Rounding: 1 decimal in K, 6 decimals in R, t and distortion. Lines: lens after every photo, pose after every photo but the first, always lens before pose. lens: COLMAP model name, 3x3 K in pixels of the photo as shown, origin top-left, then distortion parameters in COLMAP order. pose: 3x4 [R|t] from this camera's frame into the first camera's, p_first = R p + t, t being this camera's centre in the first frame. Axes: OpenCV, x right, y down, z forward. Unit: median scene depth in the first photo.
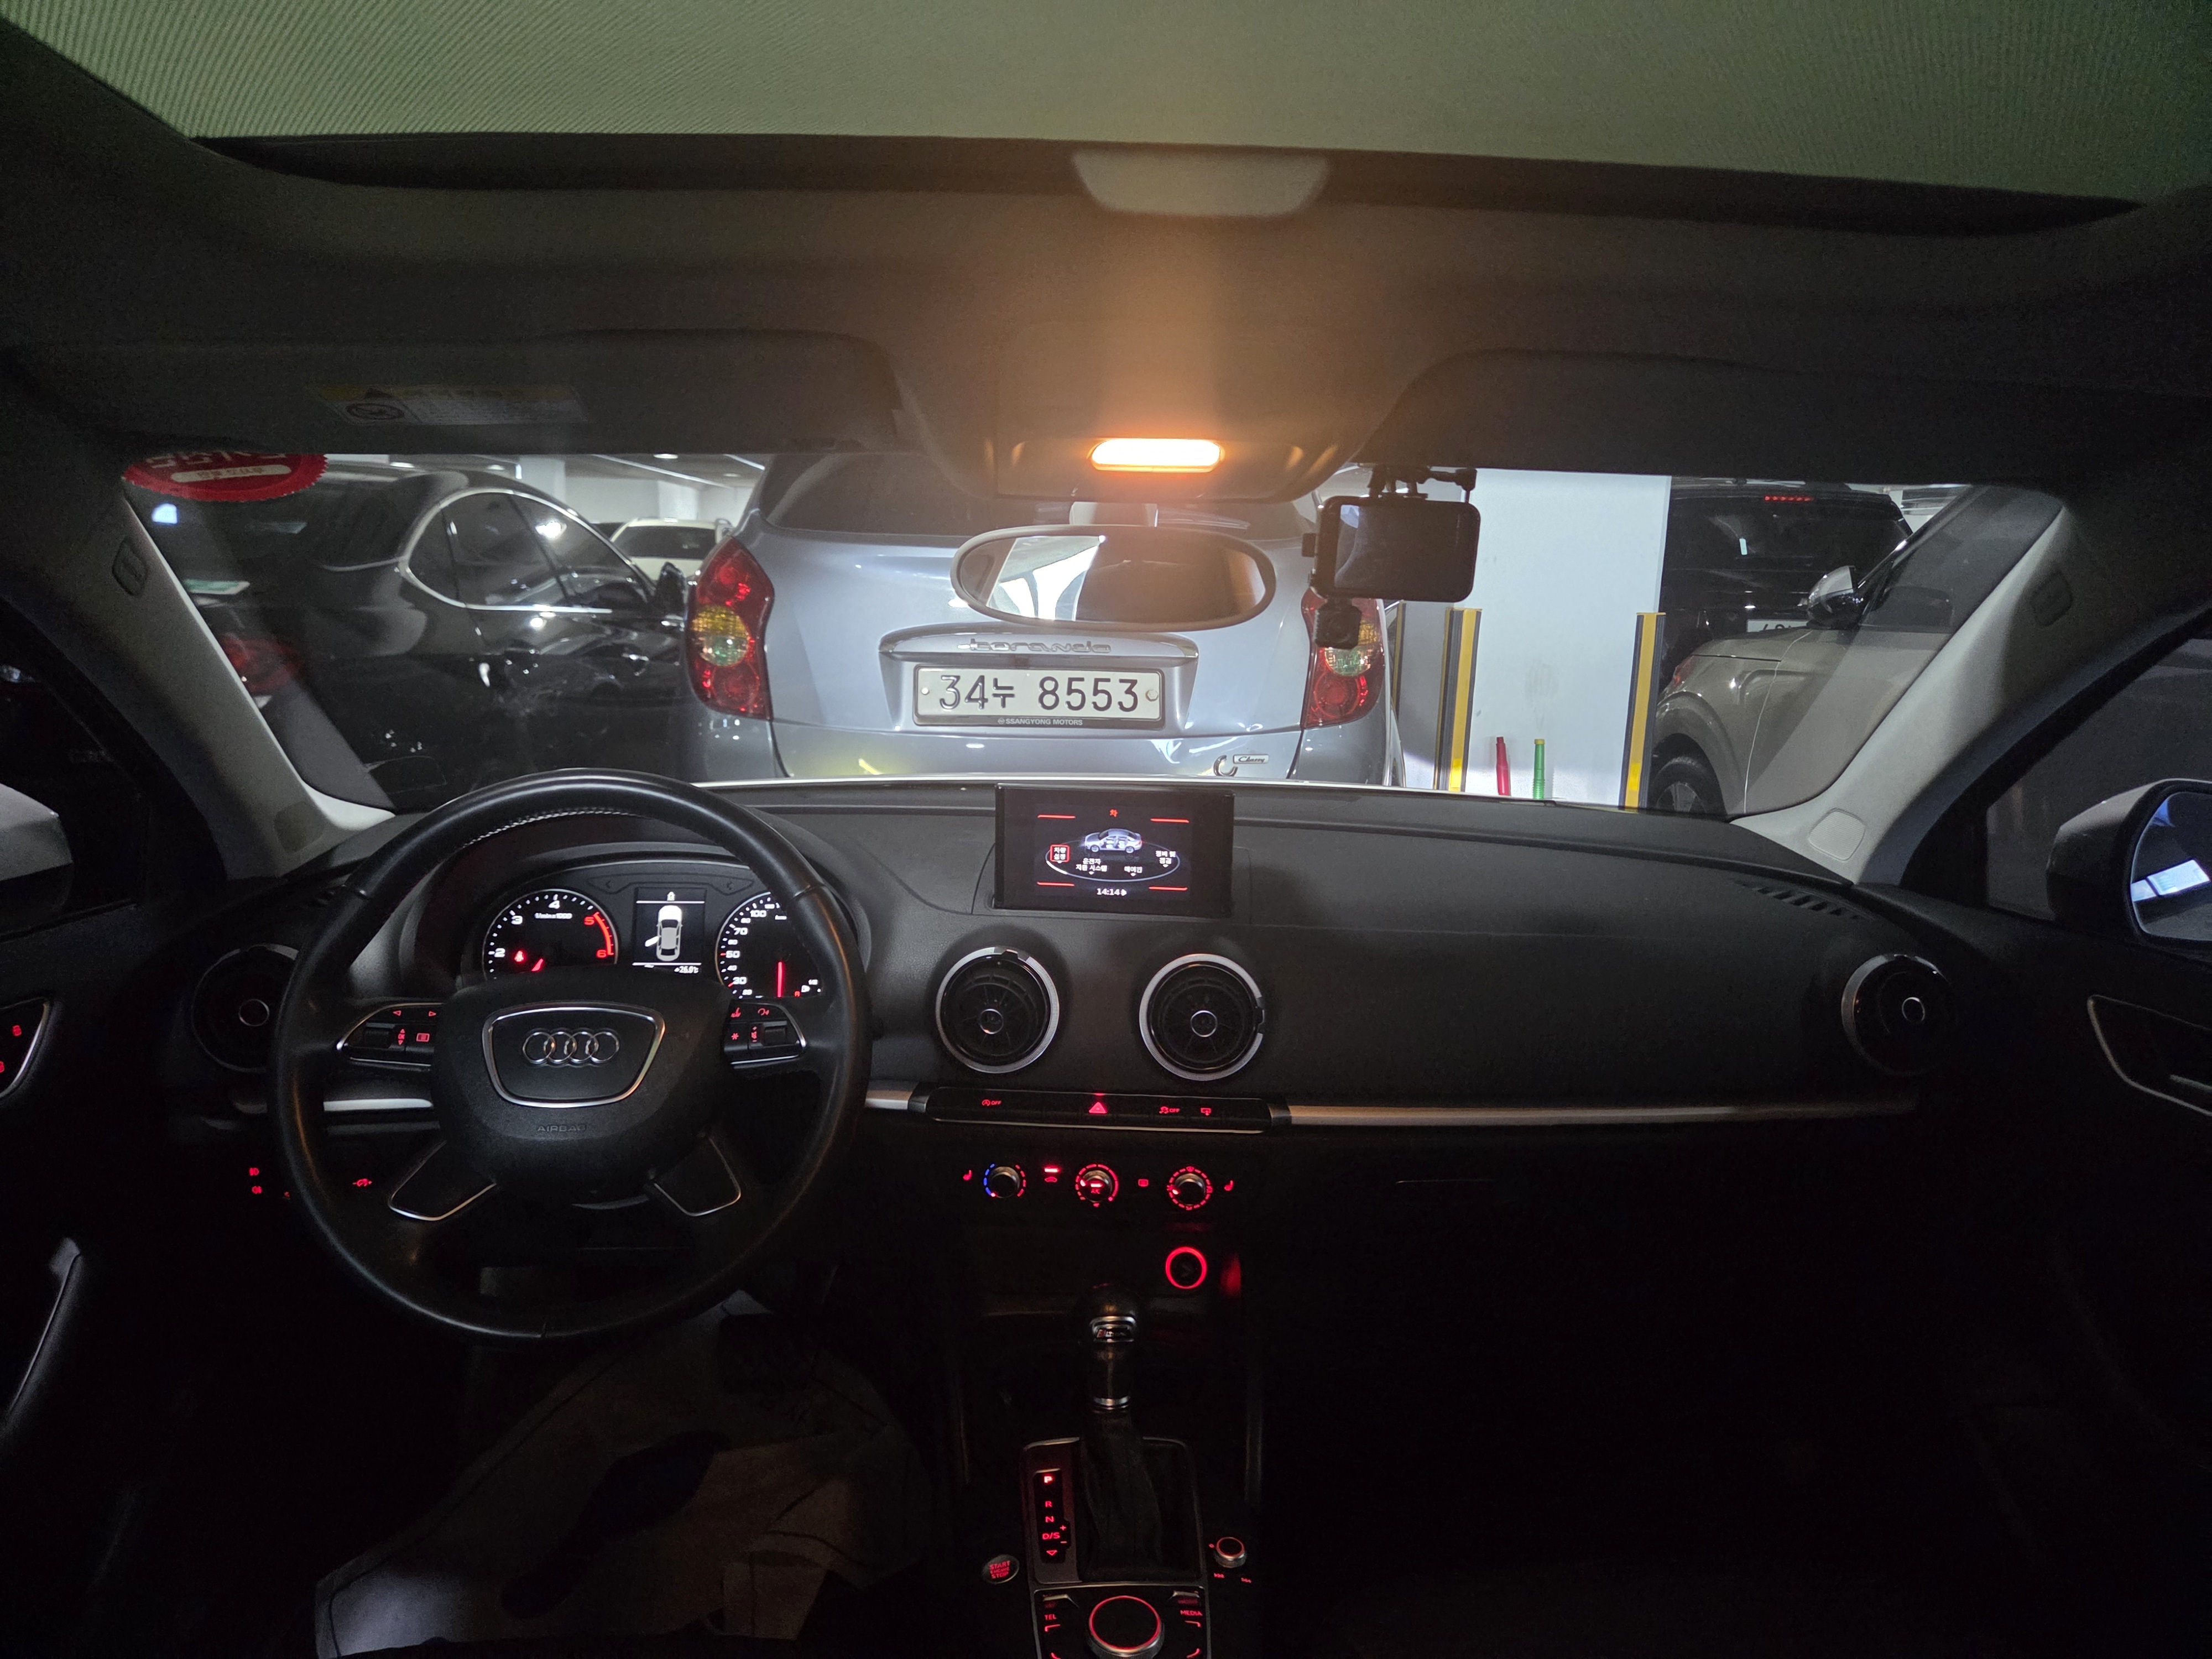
lens RADIAL K [[1508.0, 0, 1100.3], [0, 1508.0, 883.5], [0, 0, 1]] dist [0.059184, -0.059294]
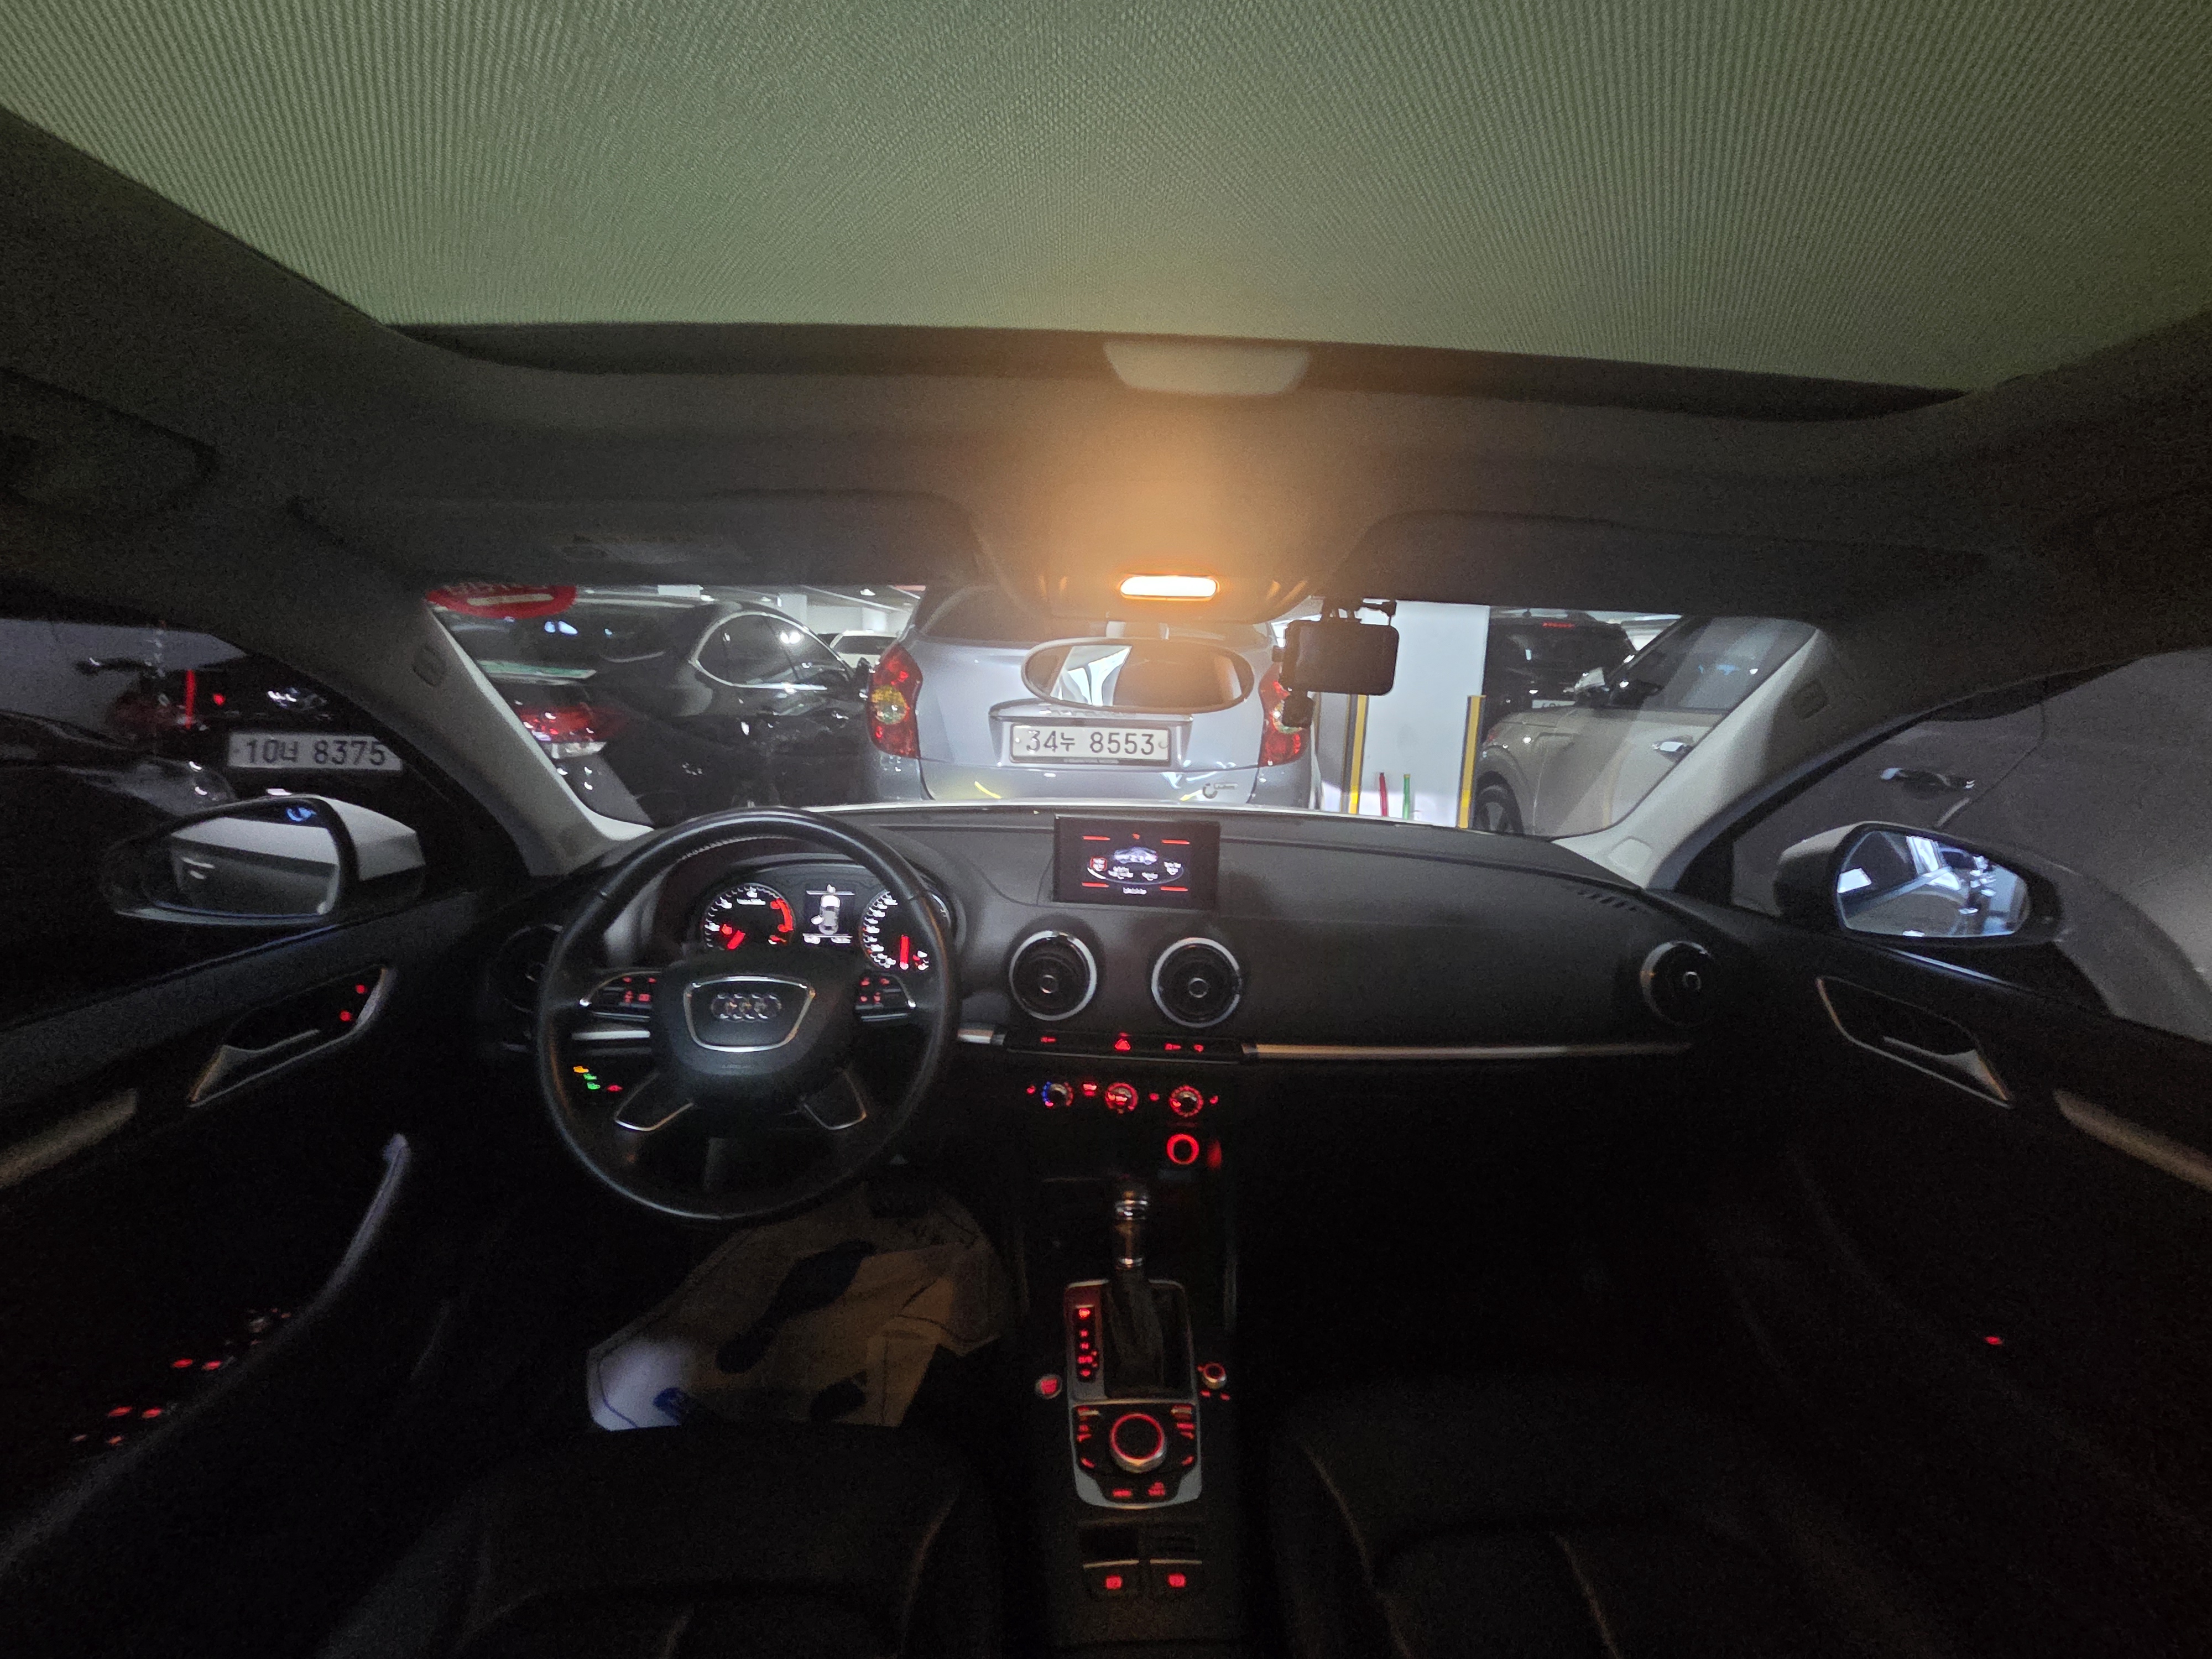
lens RADIAL K [[919.2, 0, 1125.2], [0, 919.2, 837.0], [0, 0, 1]] dist [-0.003137, 0.002438]
pose [[0.999938, 0.009902, -0.004997, 0.002916], [-0.009986, 0.999804, -0.017123, -0.029703], [0.004826, 0.017172, 0.999841, 0.118894]]
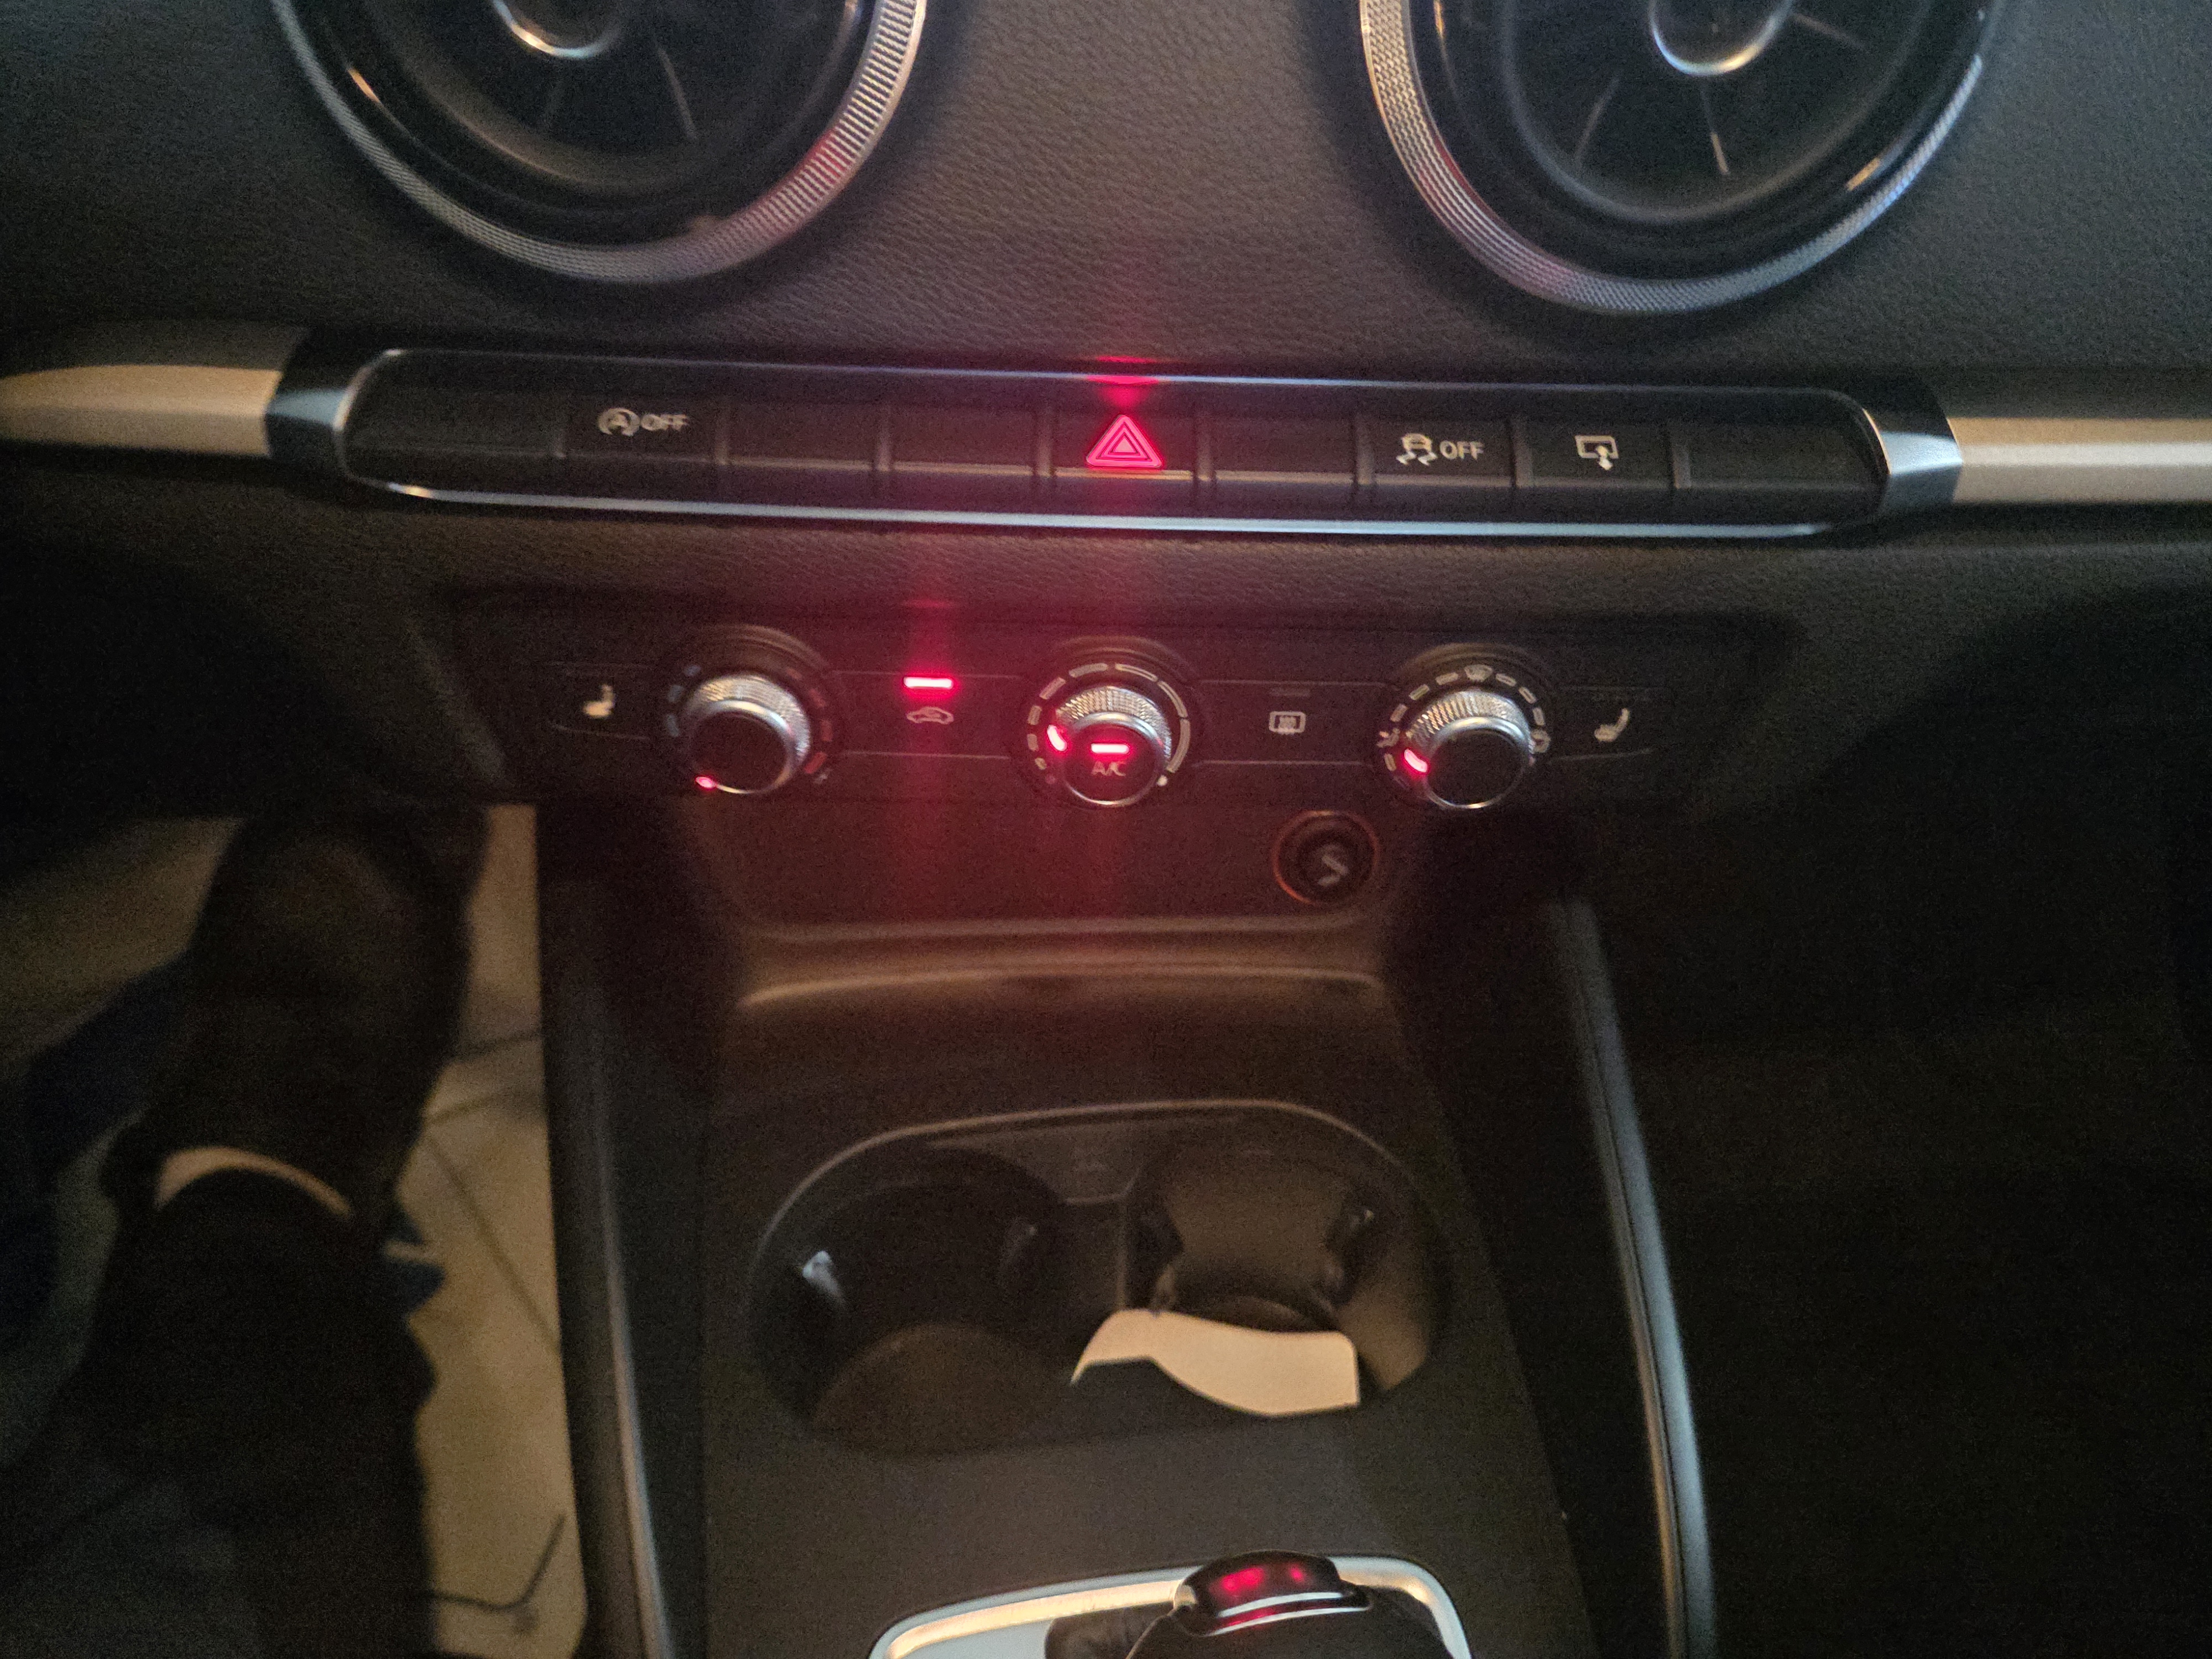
lens RADIAL K [[1508.0, 0, 1095.3], [0, 1508.0, 830.9], [0, 0, 1]] dist [0.059184, -0.059294]
pose [[0.997506, -0.031646, 0.063096, -0.019846], [-0.001567, 0.883722, 0.468010, 0.086204], [-0.070570, -0.466941, 0.881468, 0.710231]]
